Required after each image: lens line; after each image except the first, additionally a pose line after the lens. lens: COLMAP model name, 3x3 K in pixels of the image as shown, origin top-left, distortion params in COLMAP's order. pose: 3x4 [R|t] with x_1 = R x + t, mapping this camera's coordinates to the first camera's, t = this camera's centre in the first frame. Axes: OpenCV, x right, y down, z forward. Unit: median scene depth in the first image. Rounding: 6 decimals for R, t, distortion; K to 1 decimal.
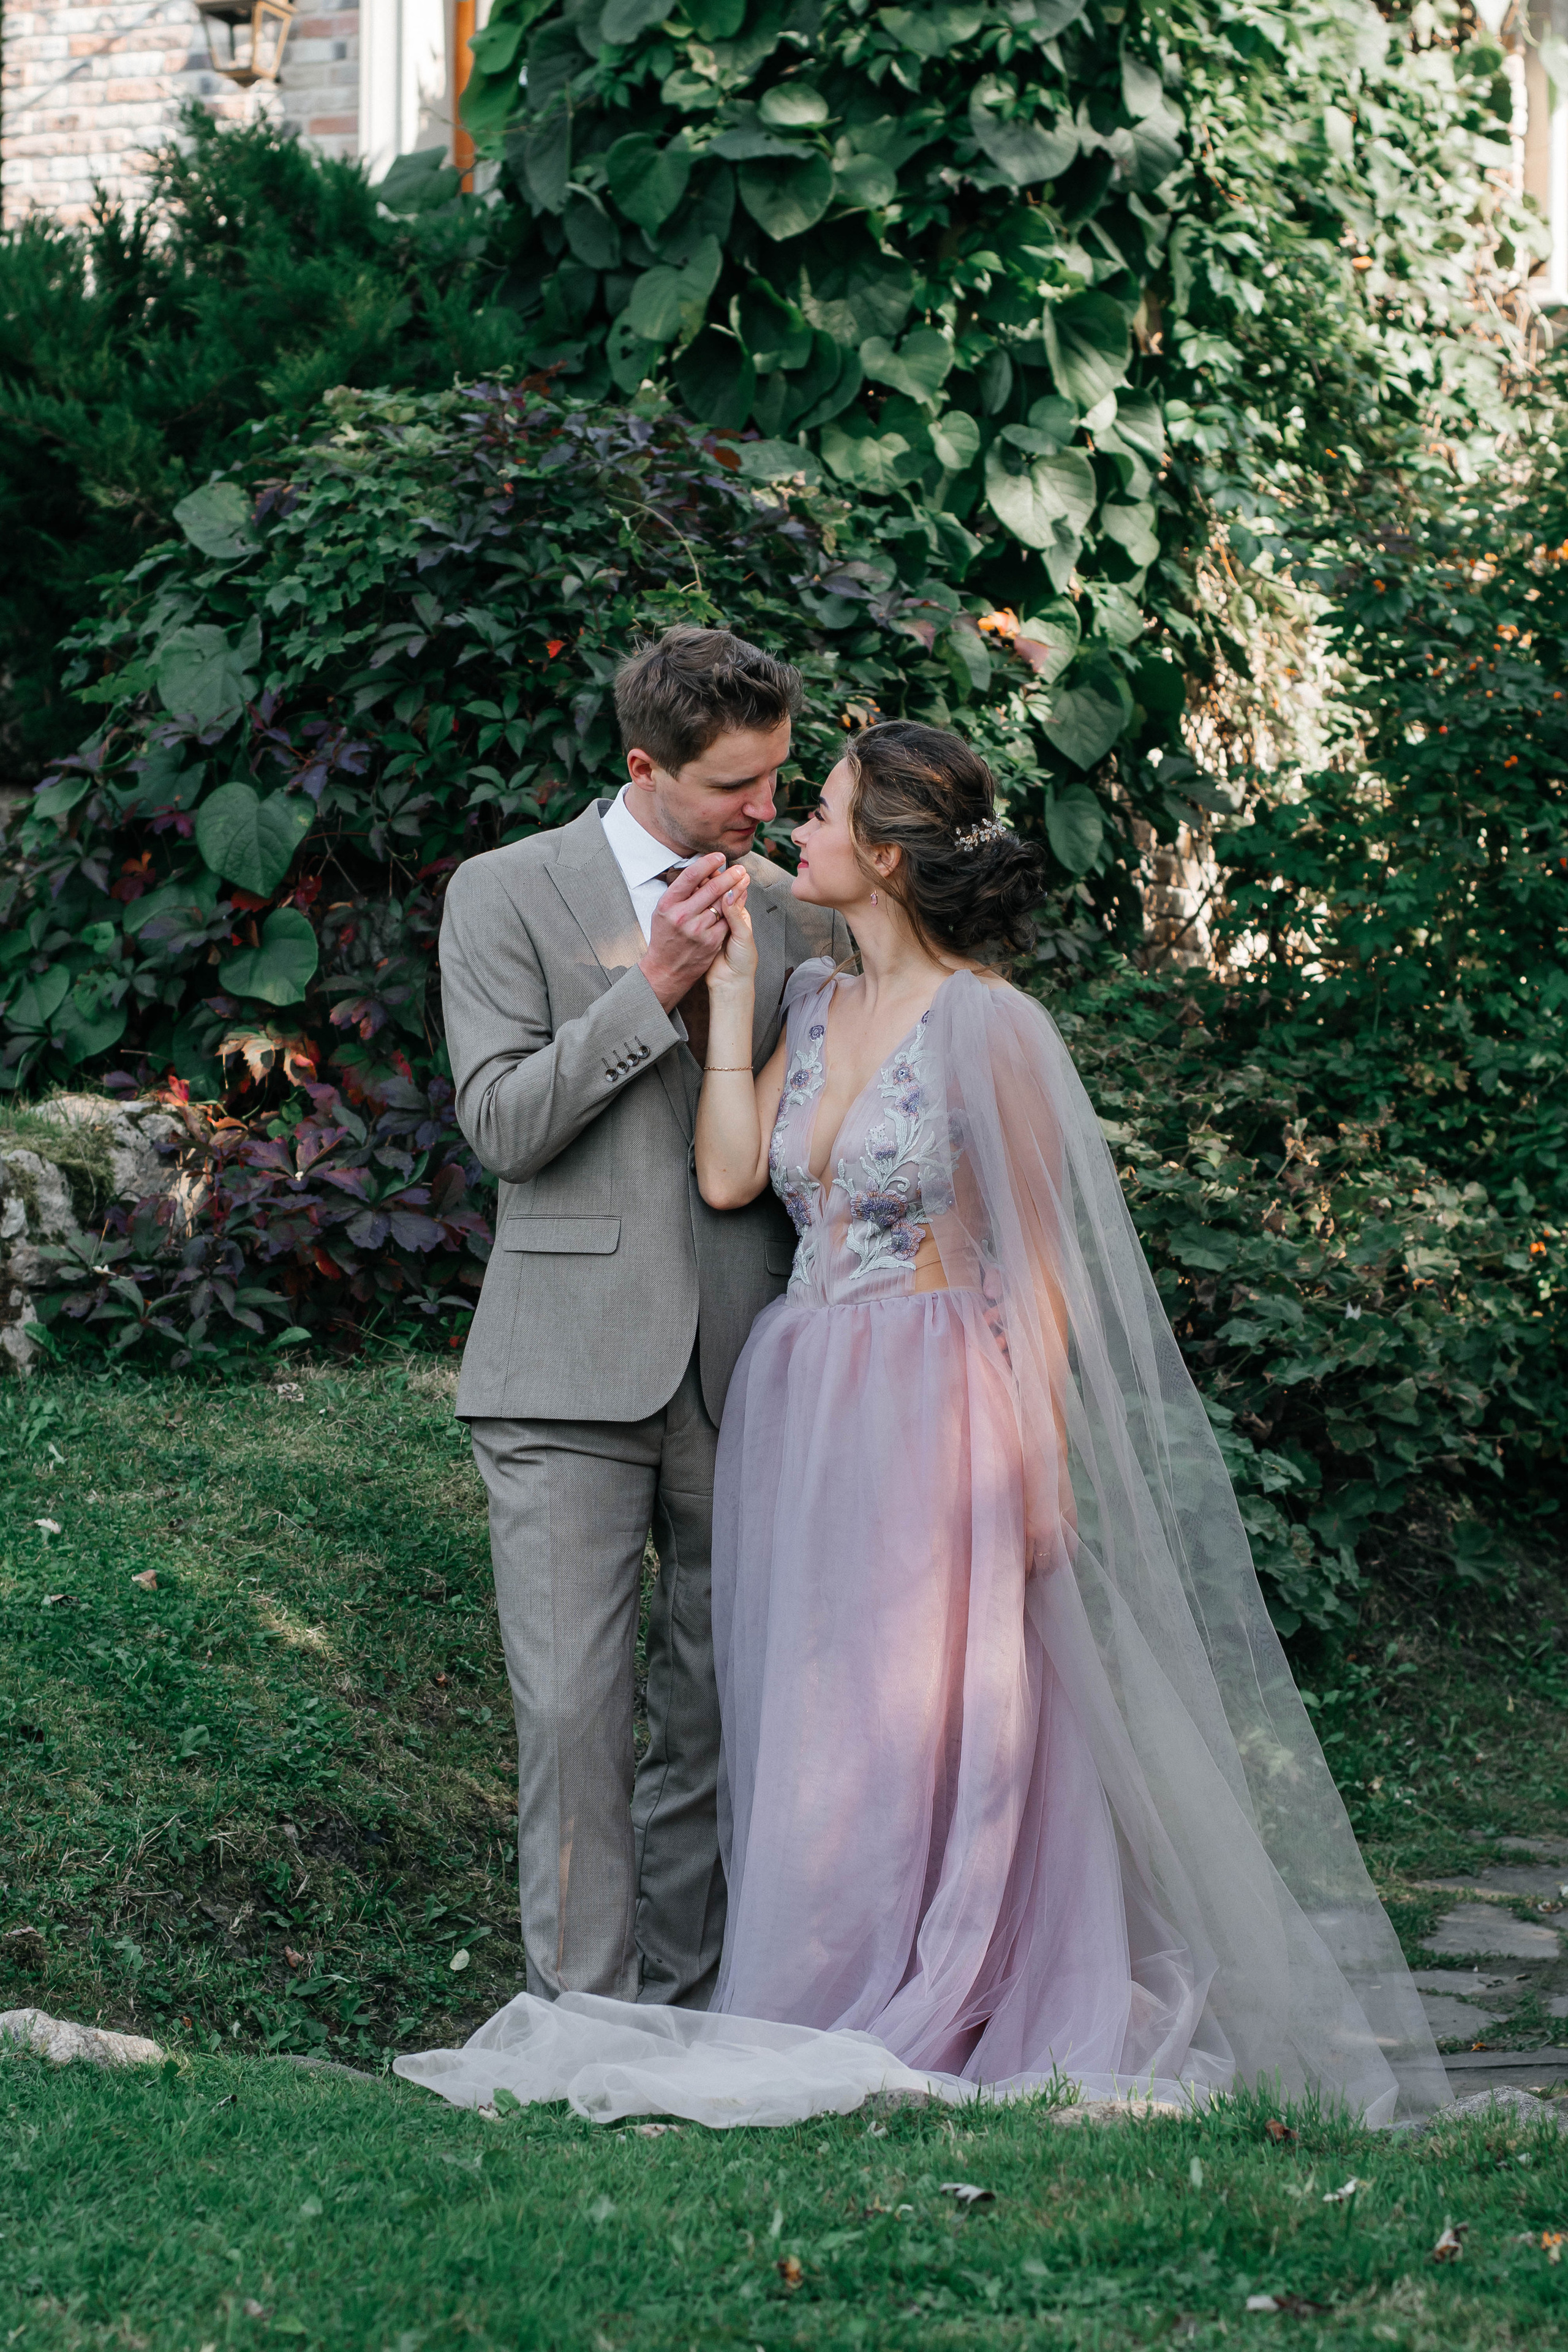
lens RADIAL K [[5218.1, 0, 784.0], [0, 5218.1, 1176.0], [0, 0, 1]] dist [0.013979, 0.047332]
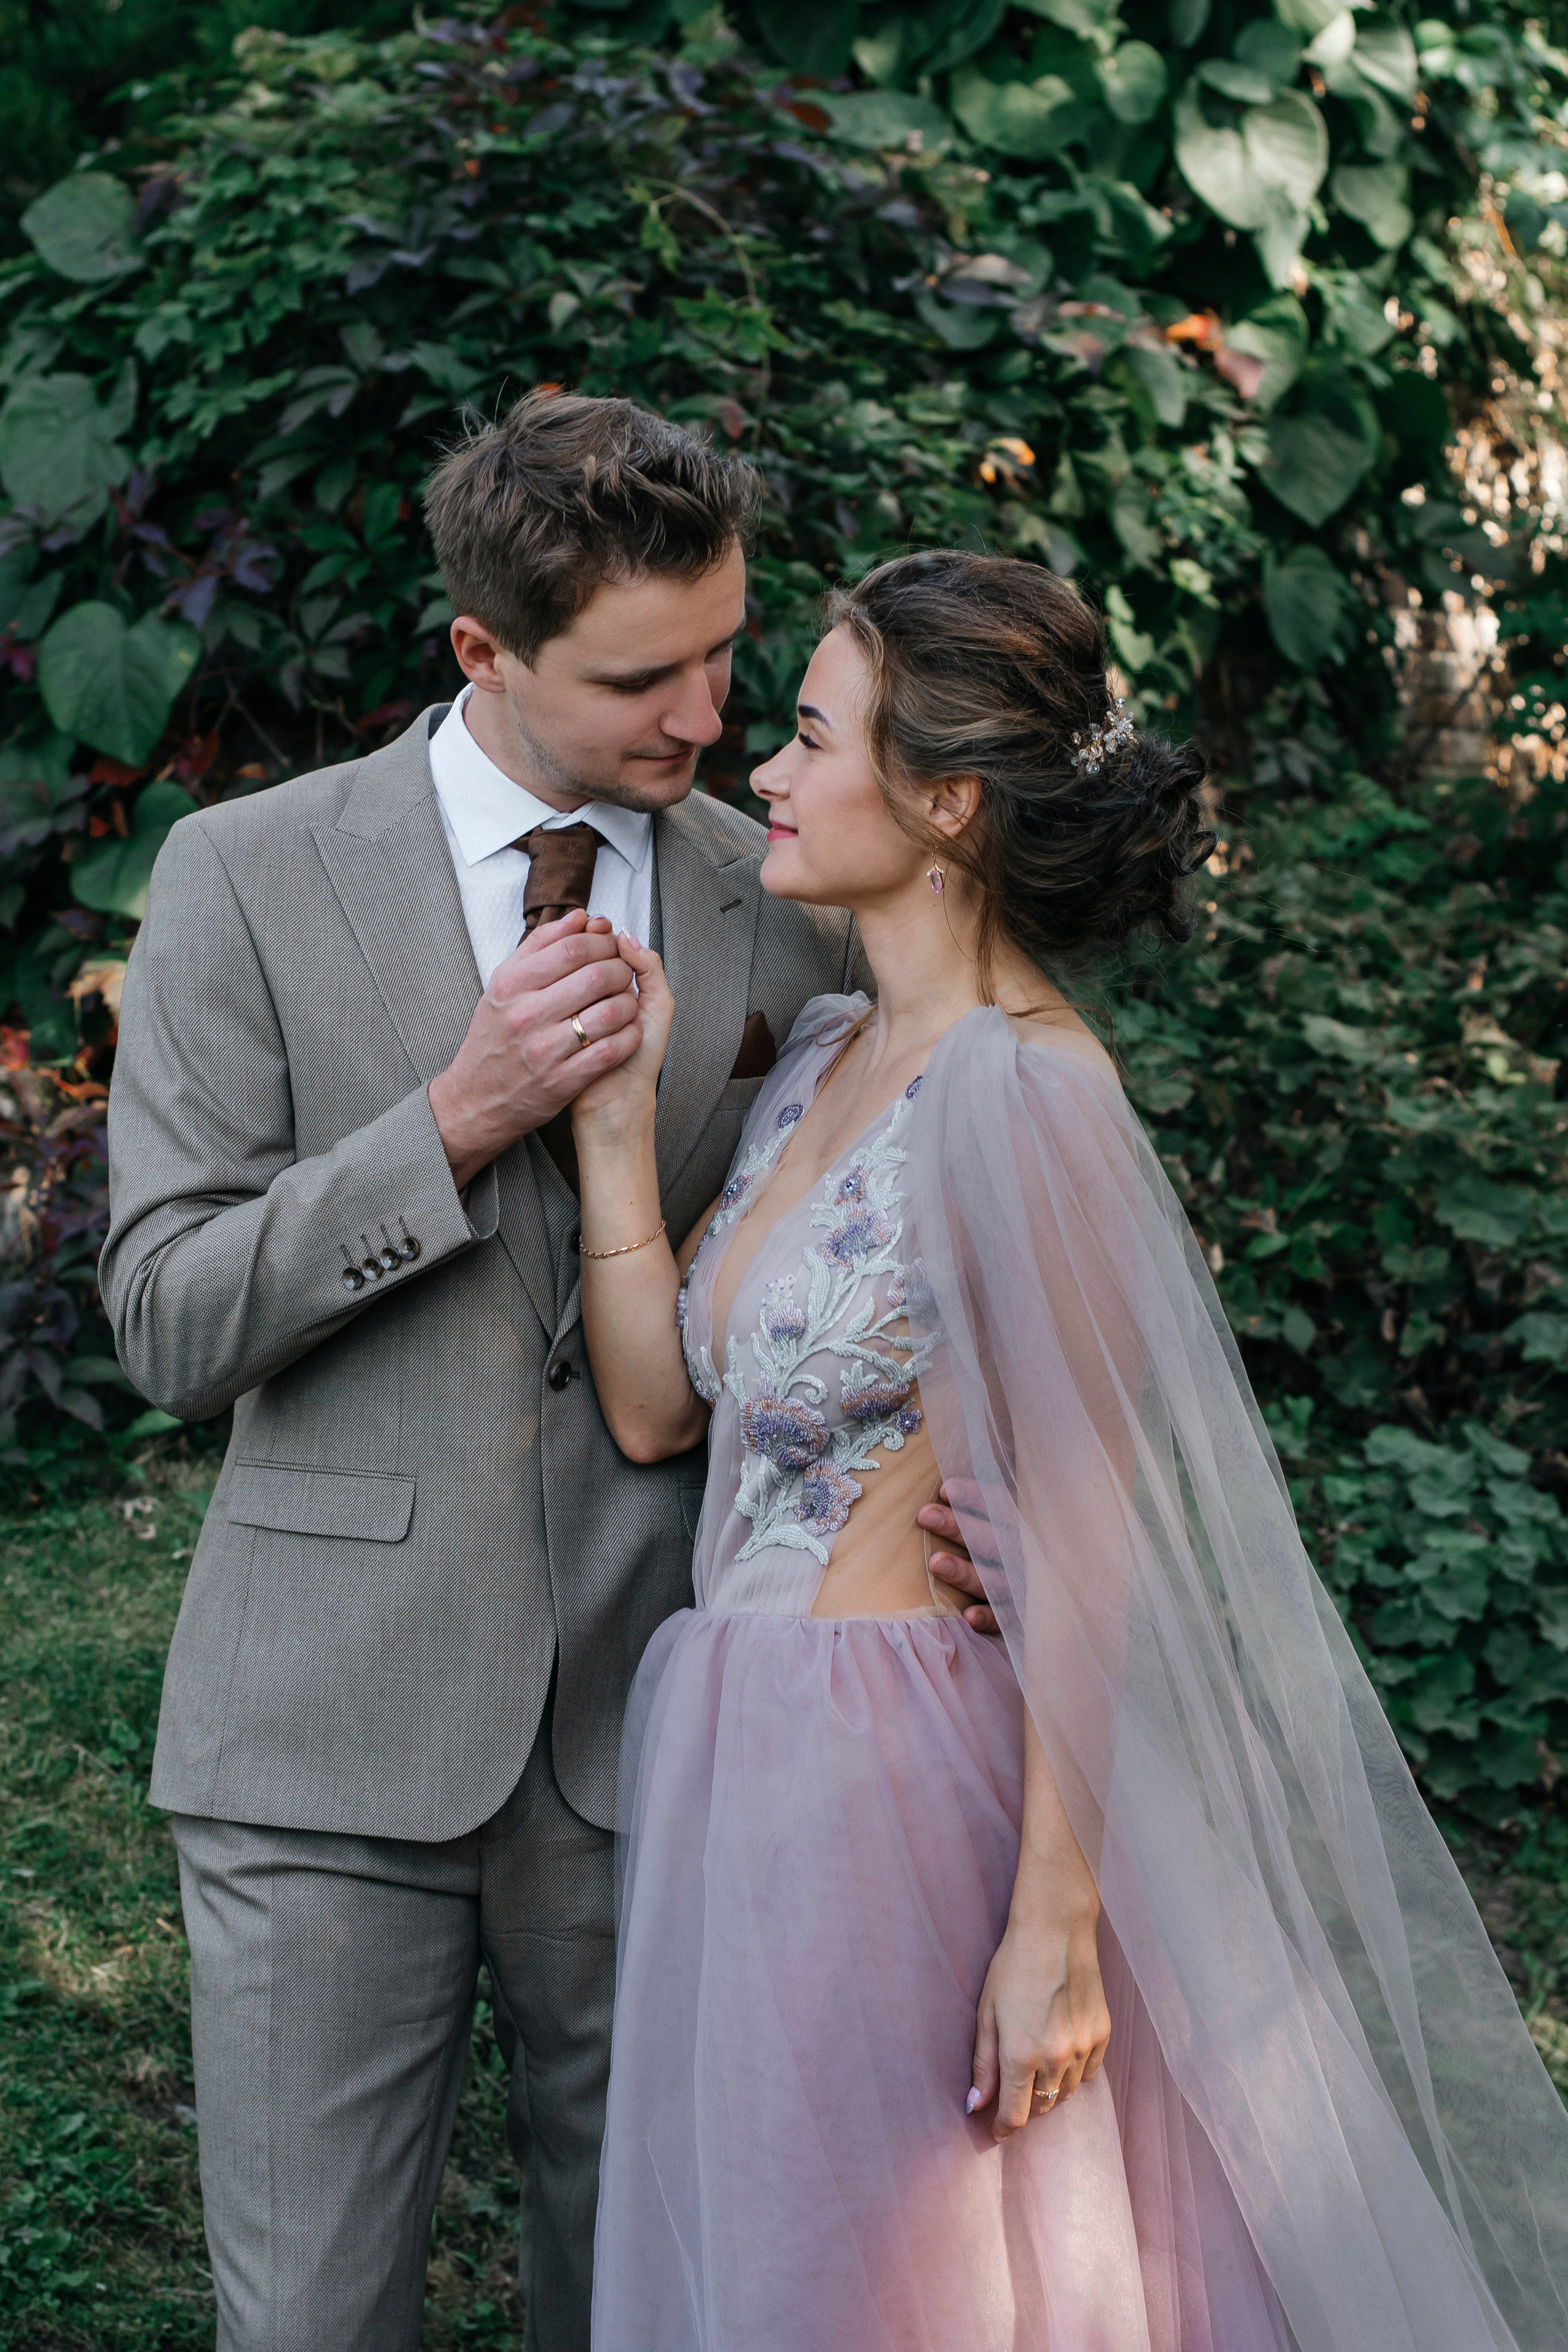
lens RADIAL K [[5218.1, 0, 784.0], [0, 5218.1, 1176.0], [0, 0, 1]] dist [0.013979, 0.047332]
pose [[0.998346, -0.018258, -0.054506, 0.023176], [0.021619, 0.997859, 0.061727, -0.036702], [0.053262, -0.062803, 0.996604, 0.276519]]
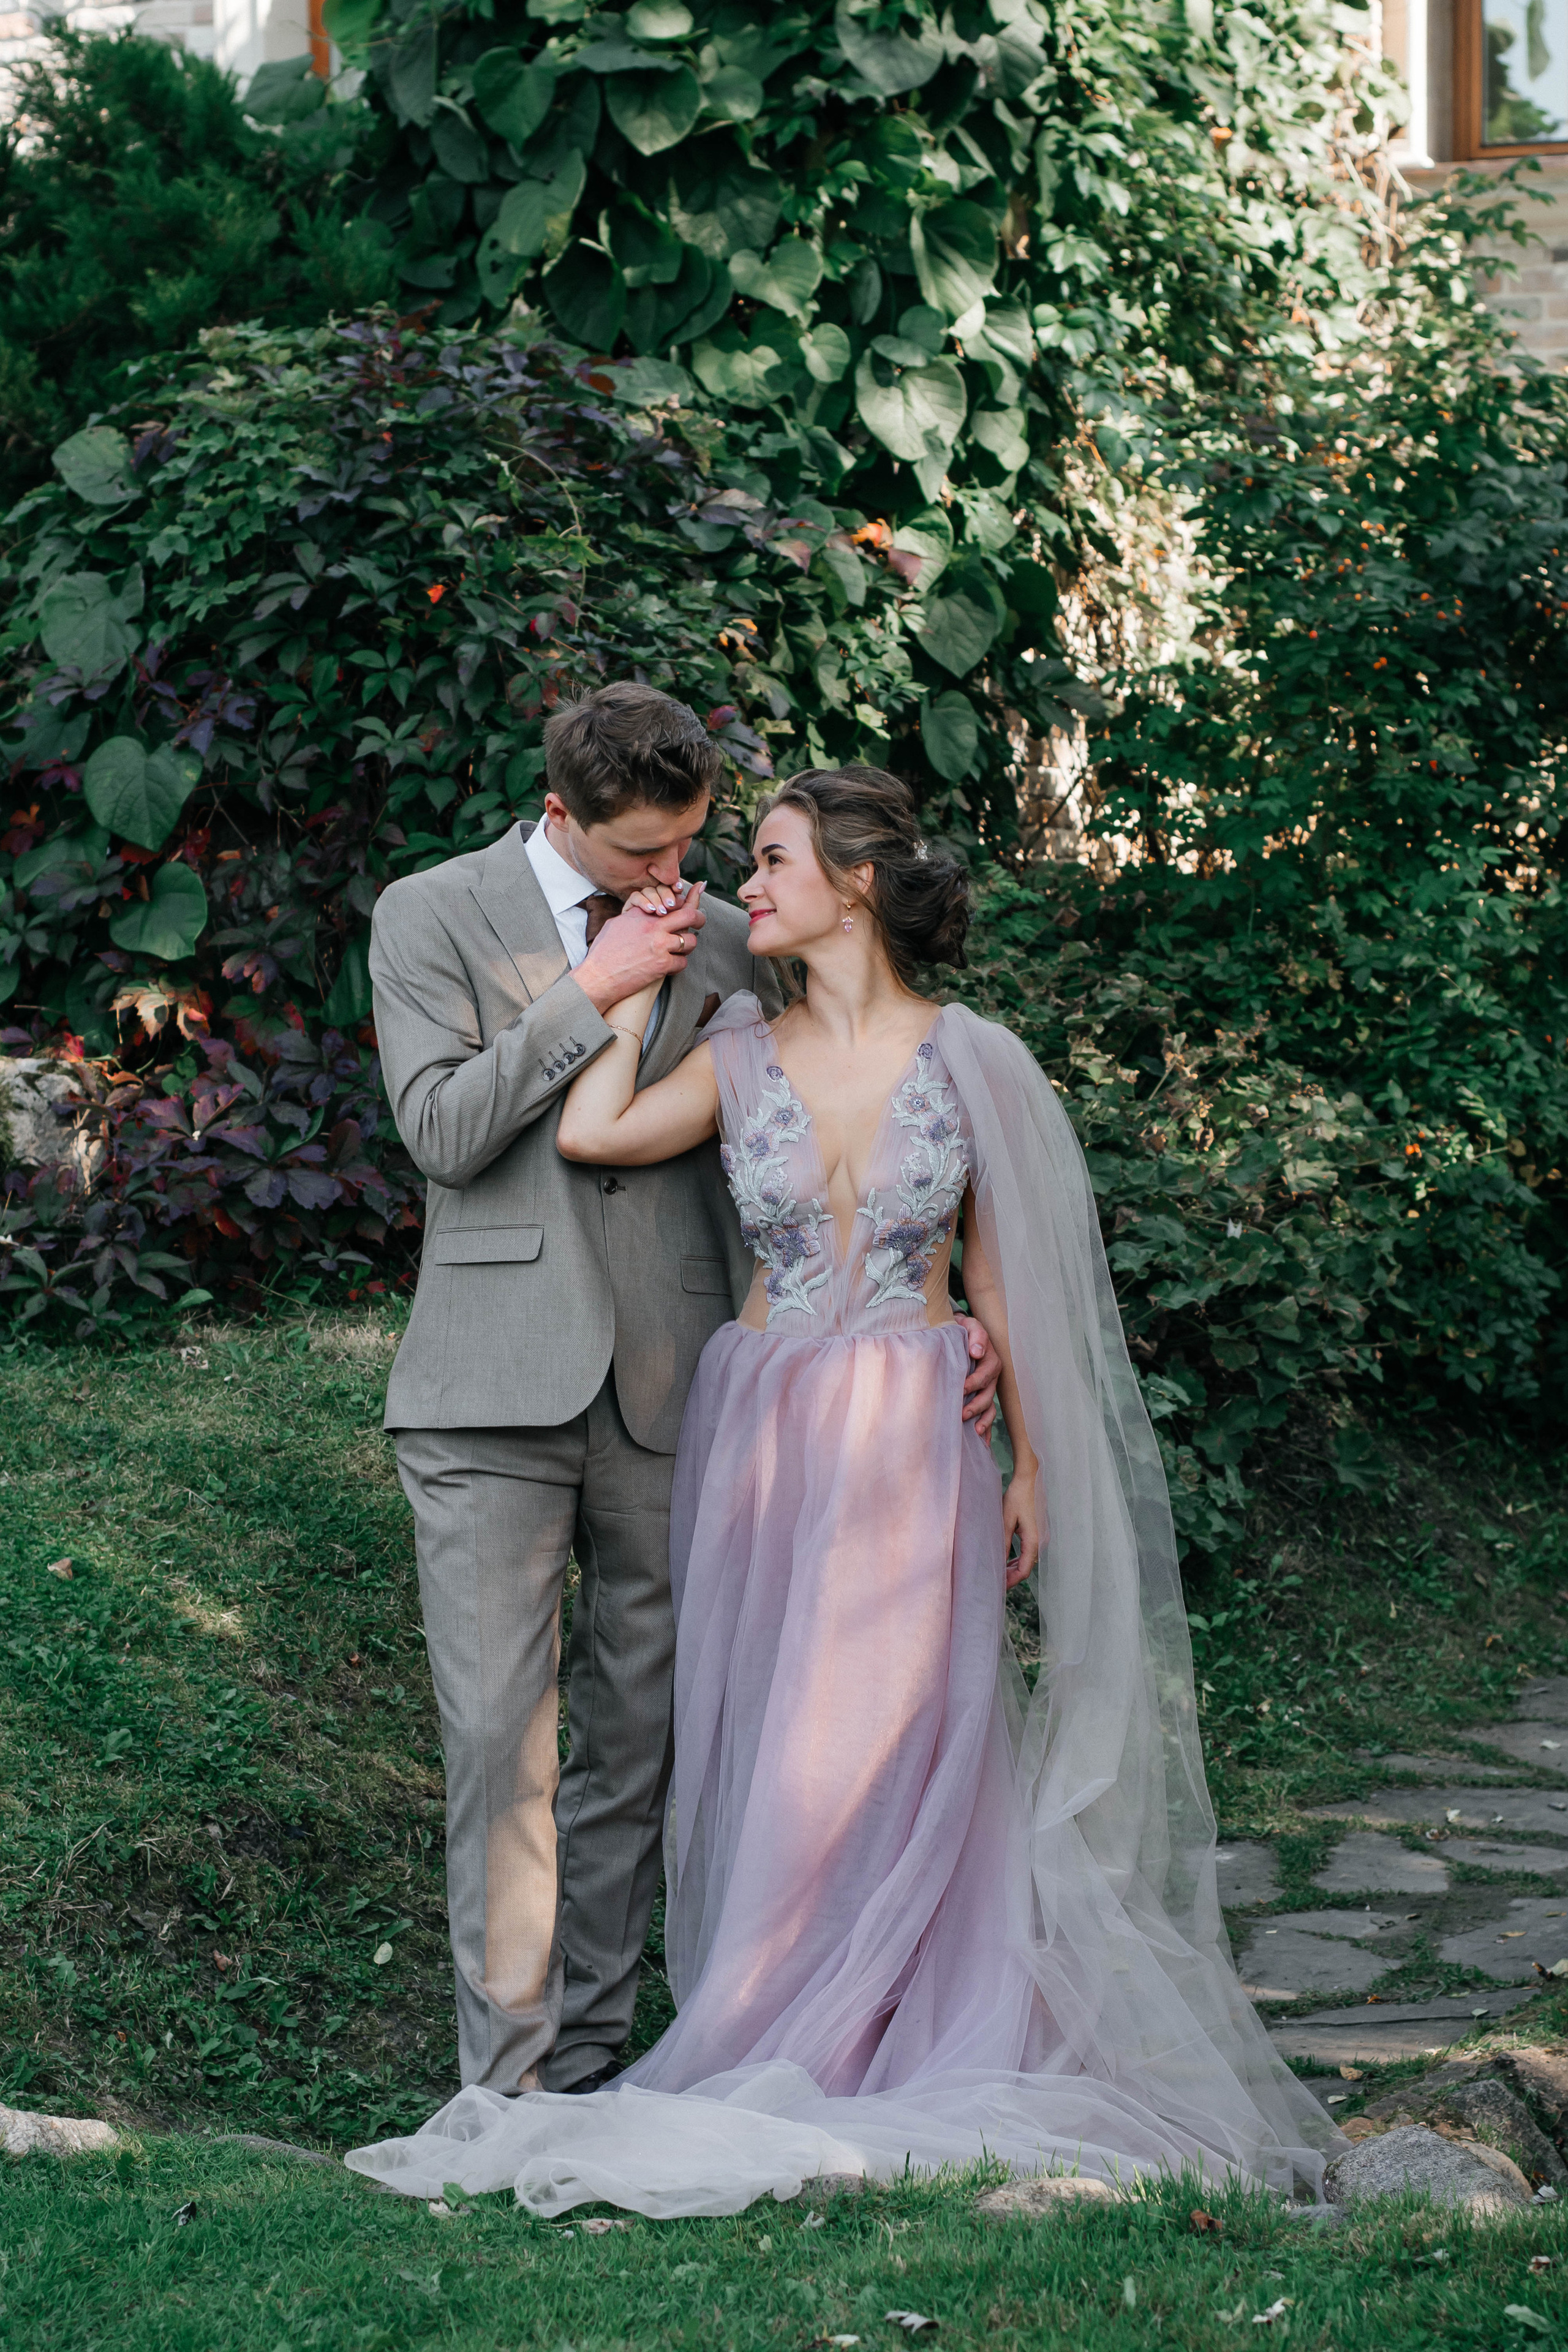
lens RADIAL K [[5218.1, 0, 784.0], [0, 5218.1, 1176.0], [0, 0, 1]] dist [0.013979, 0.047332]
pose [[0.999474, -0.017939, 0.027014, -0.005831], [0.016640, 0.998728, 0.047590, -0.033862], [-0.027833, -0.047116, 0.998502, -0.011471]]
